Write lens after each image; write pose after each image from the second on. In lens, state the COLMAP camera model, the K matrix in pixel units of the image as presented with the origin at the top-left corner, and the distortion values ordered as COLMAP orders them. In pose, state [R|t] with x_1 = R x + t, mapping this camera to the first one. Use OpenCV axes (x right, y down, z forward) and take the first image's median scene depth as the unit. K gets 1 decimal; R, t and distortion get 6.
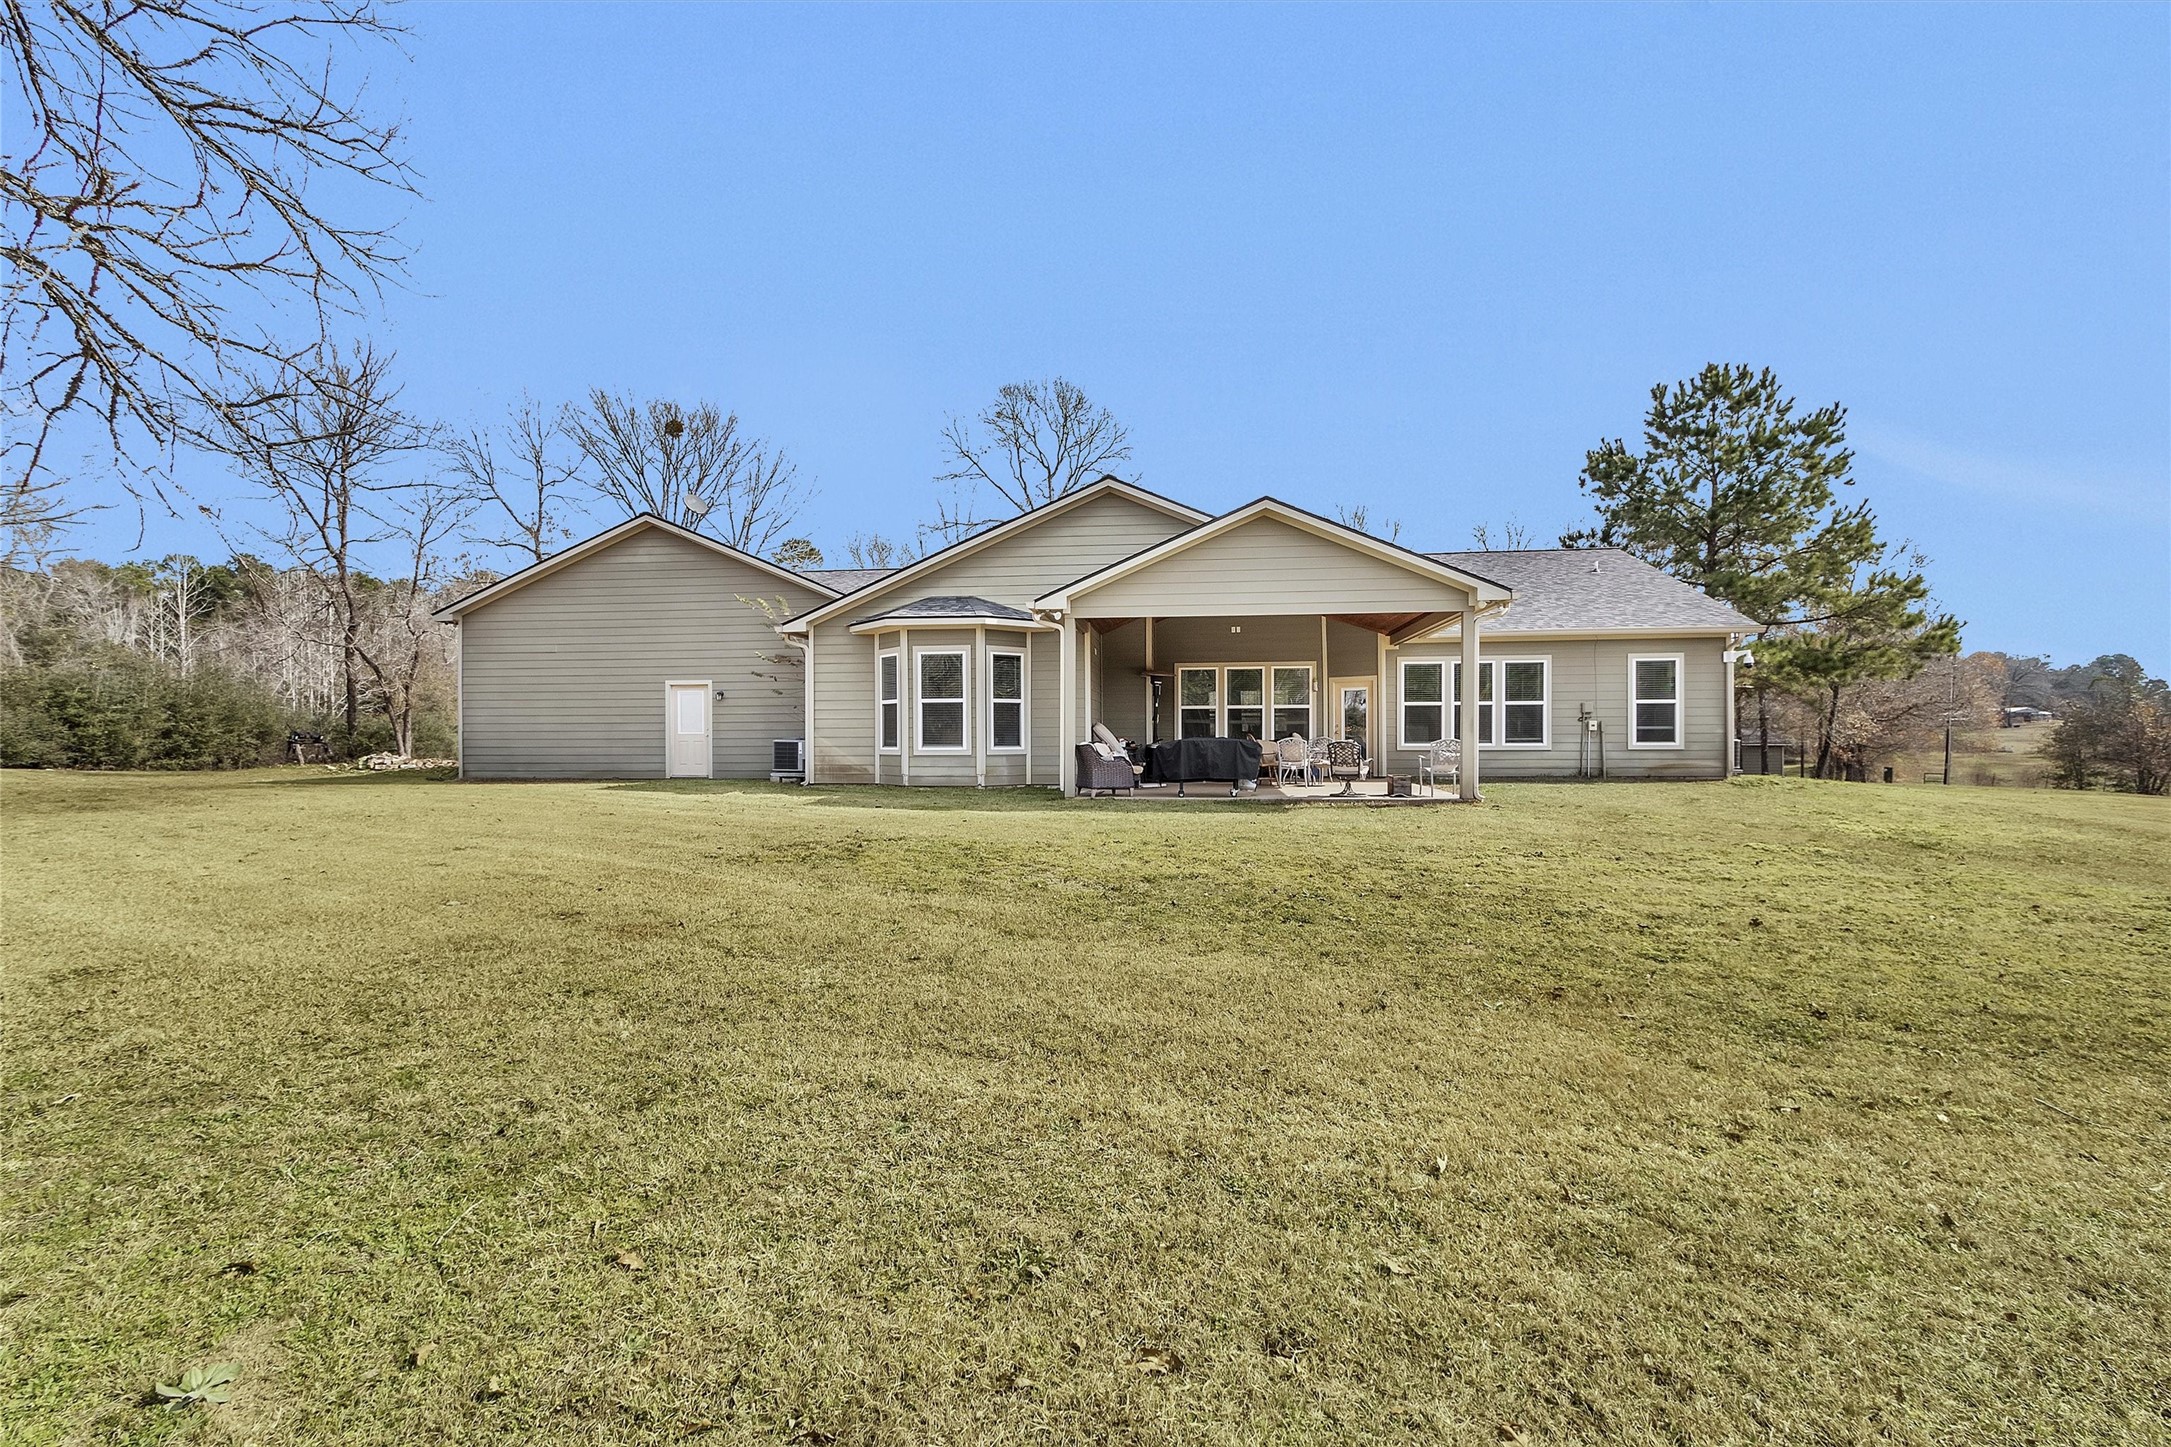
lens RADIAL K [[1026.3, 0, 1058.2], [0, 1026.3, 743.1], [0, 0, 1]] dist [-0.011096, -0.000004]
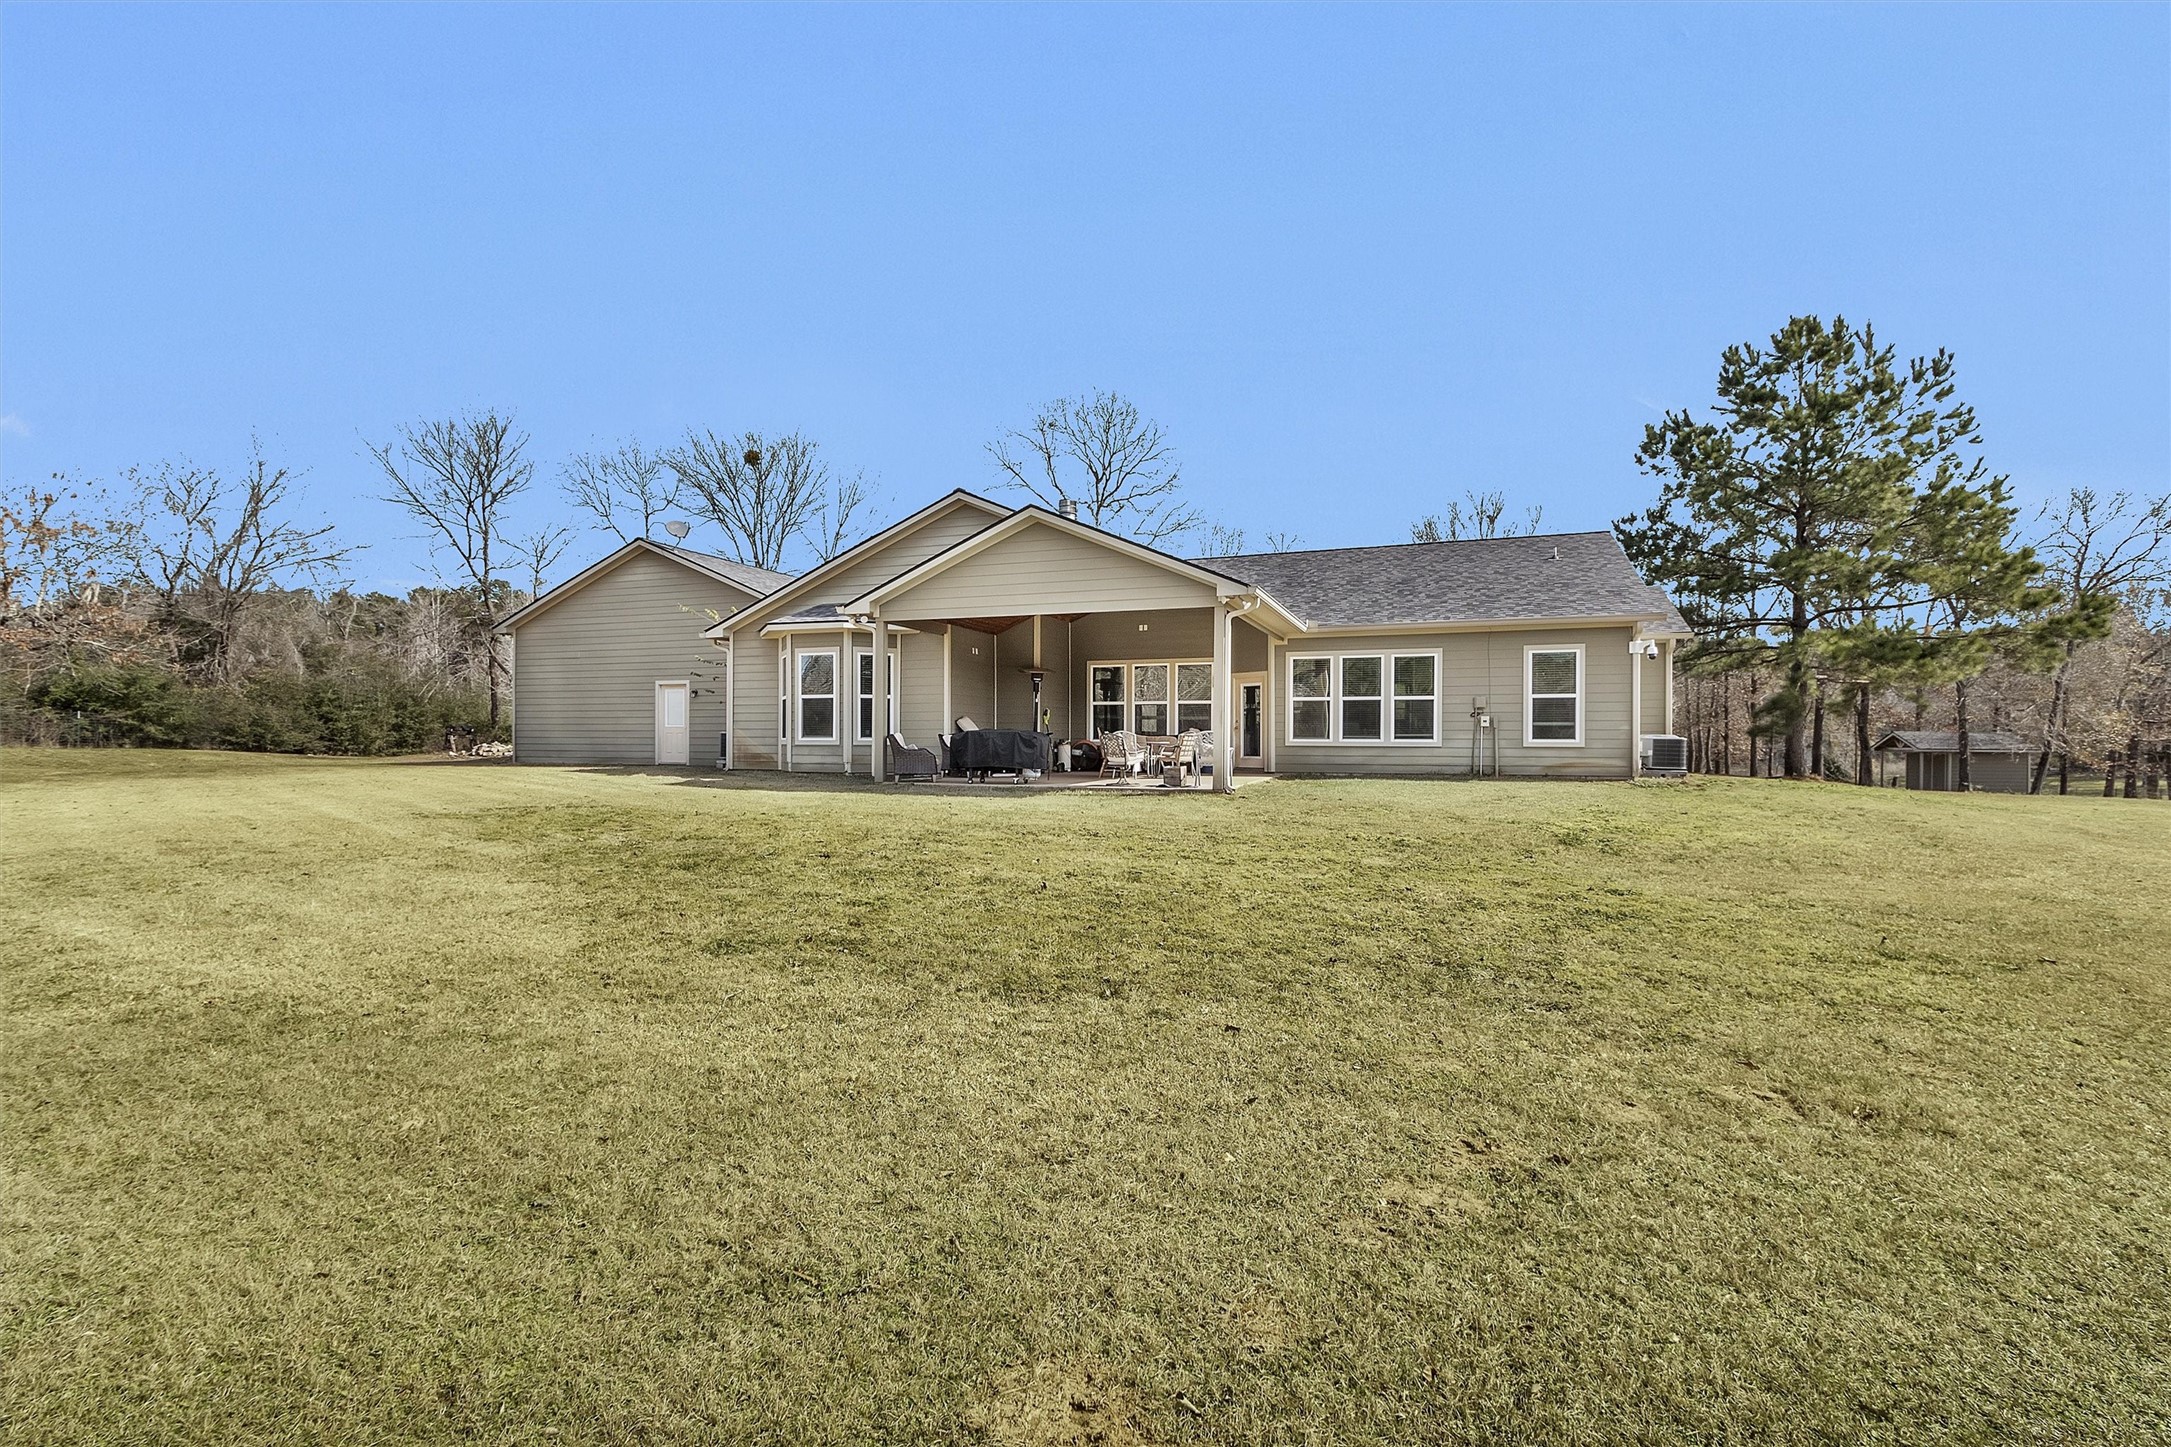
lens RADIAL K [[1054.9, 0, 1083.4], [0, 1054.9, 738.0], [0, 0, 1]] dist [-0.050543, 0.052325]
pose [[0.969949, 0.006592, -0.243218, 0.396748], [-0.008559, 0.999939, -0.007030, 0.008513], [0.243156, 0.008900, 0.969946, -0.042902]]
